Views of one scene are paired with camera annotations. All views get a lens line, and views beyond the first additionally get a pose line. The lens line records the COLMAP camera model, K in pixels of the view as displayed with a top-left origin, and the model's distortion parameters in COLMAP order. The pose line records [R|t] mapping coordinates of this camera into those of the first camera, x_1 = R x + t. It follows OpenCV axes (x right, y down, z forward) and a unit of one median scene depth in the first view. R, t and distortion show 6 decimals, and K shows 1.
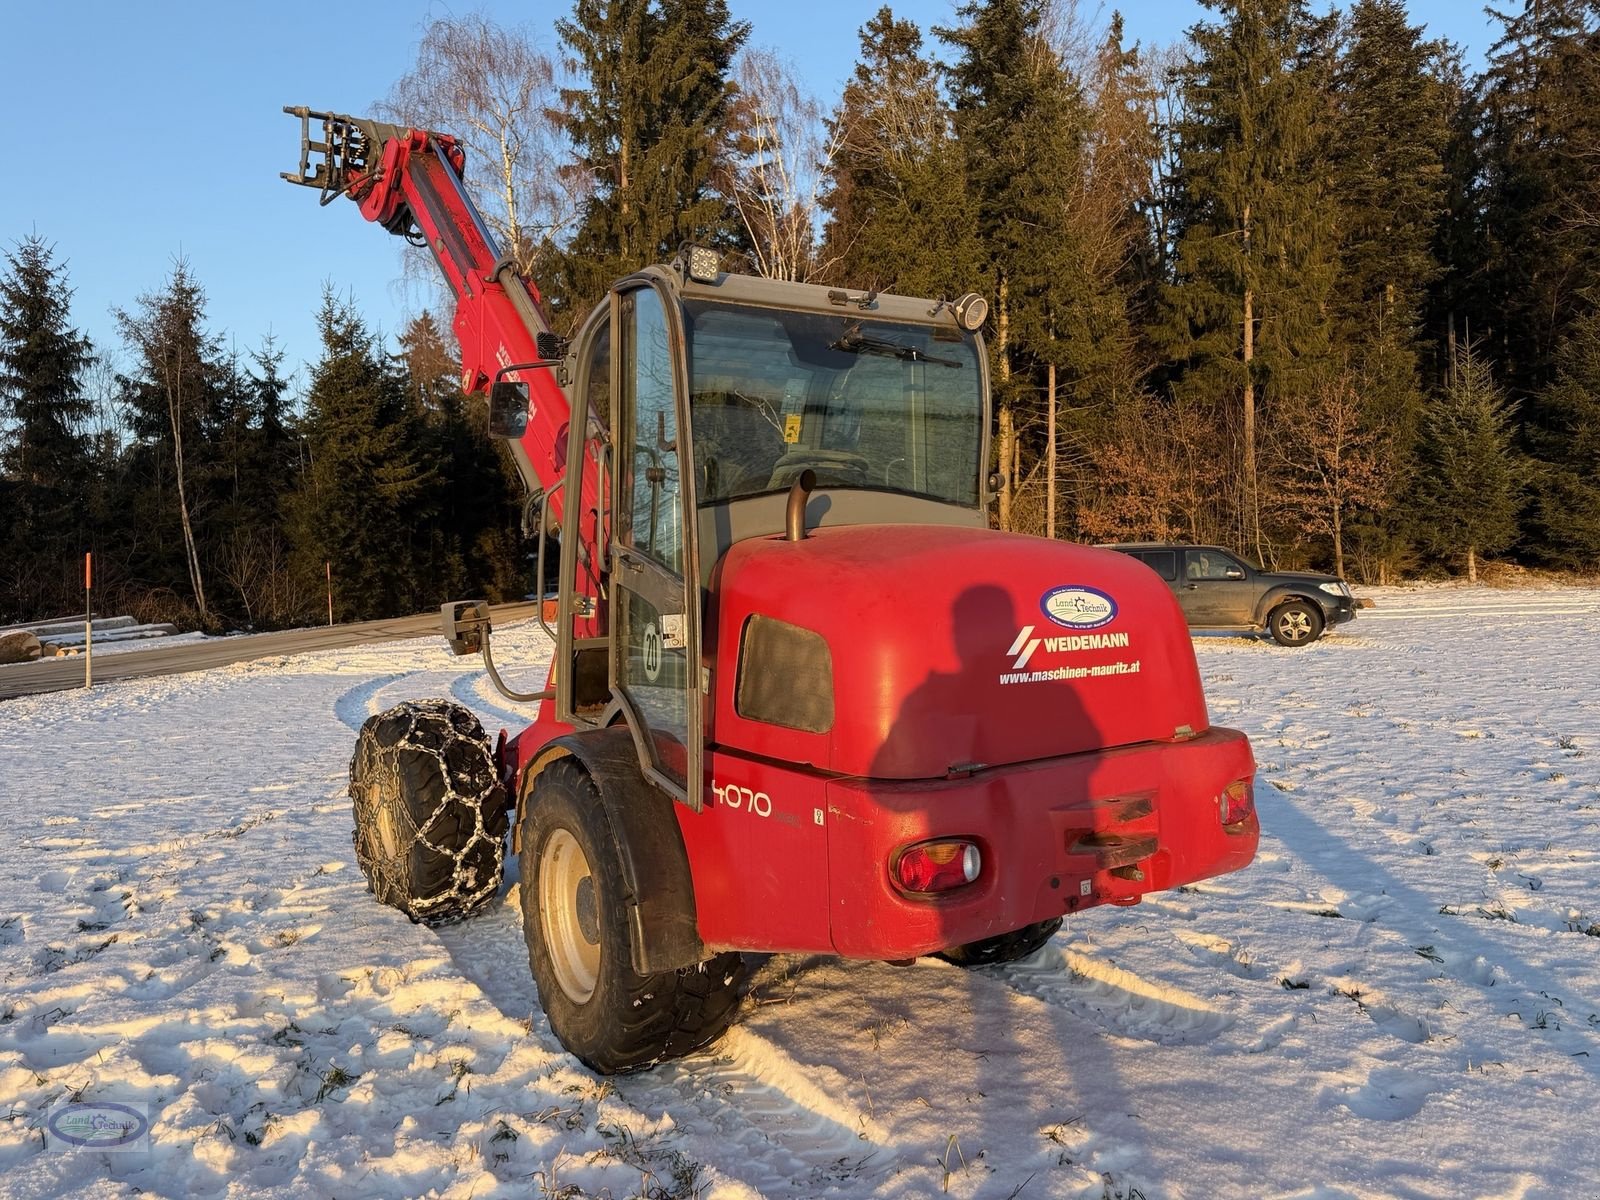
lens RADIAL K [[1162.9, 0, 806.1], [0, 1162.9, 589.3], [0, 0, 1]] dist [0.022359, -0.008822]
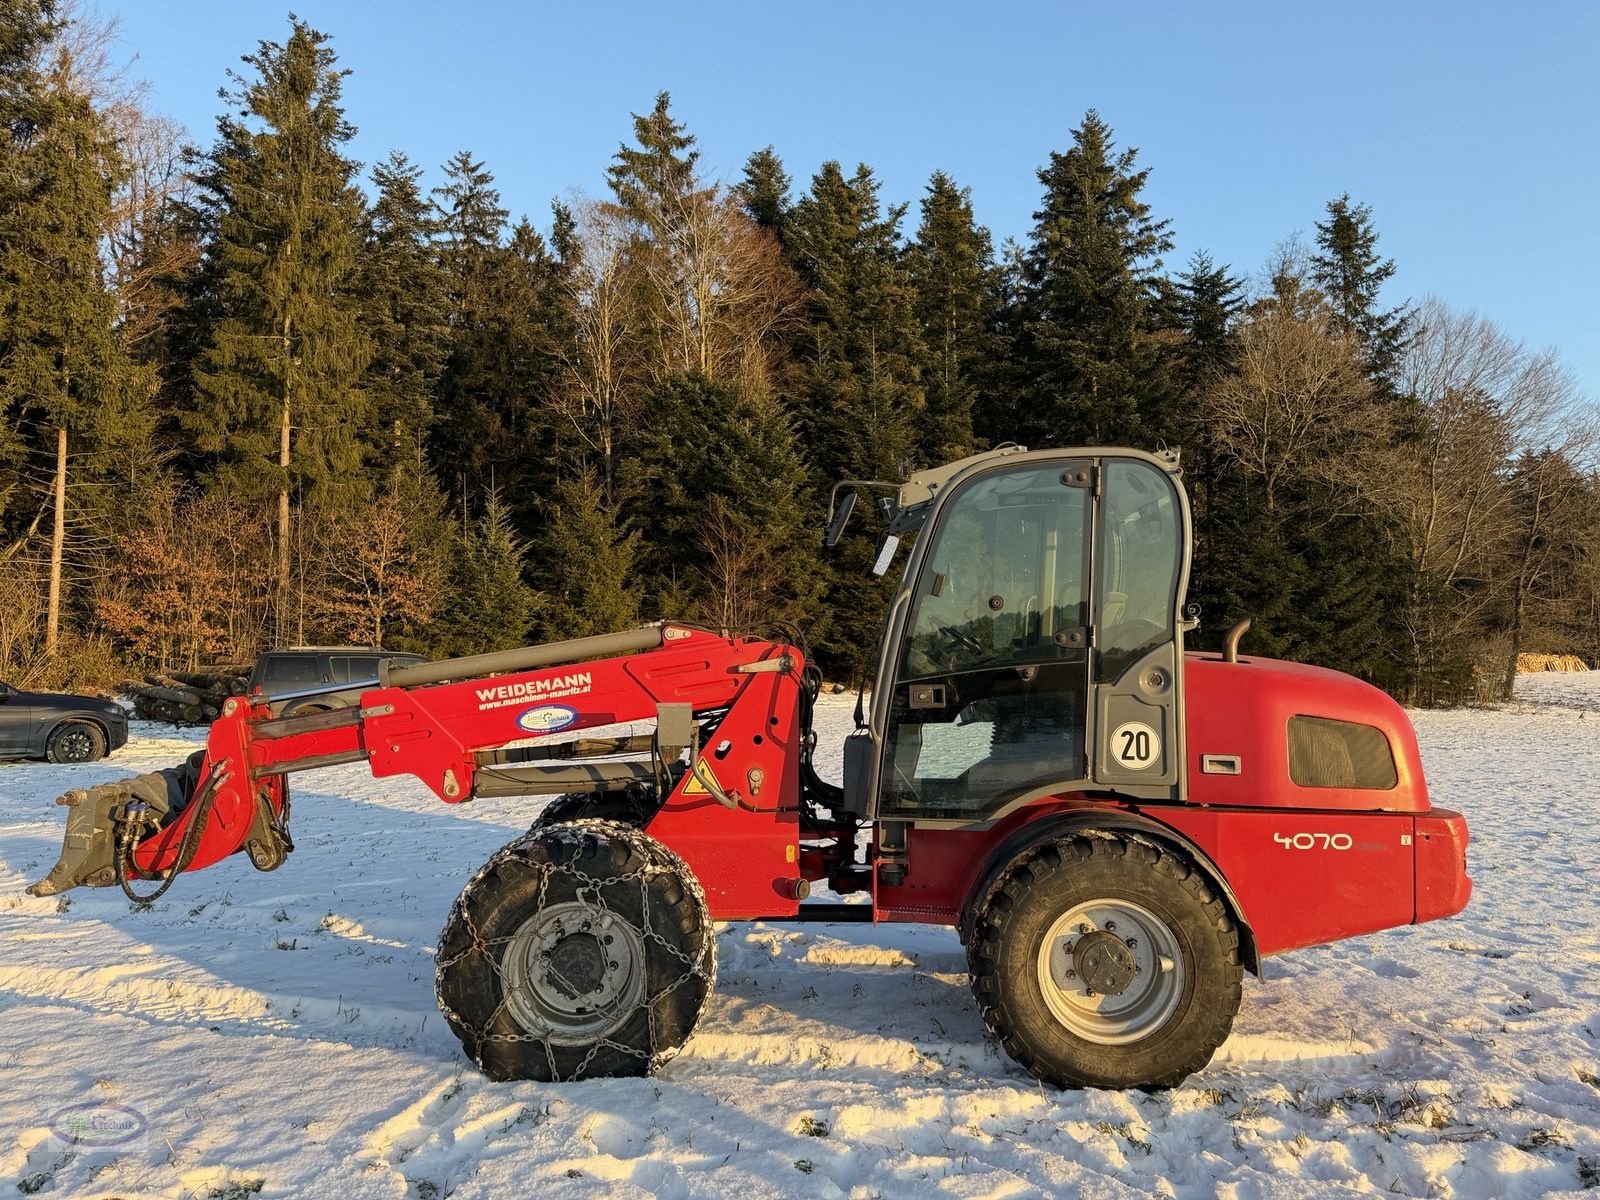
lens RADIAL K [[1162.9, 0, 806.1], [0, 1162.9, 589.3], [0, 0, 1]] dist [0.022359, -0.008822]
pose [[0.571742, 0.085460, 0.815970, -0.176846], [-0.013229, 0.995391, -0.094982, -0.000339], [-0.820326, 0.043511, 0.570238, 0.063184]]
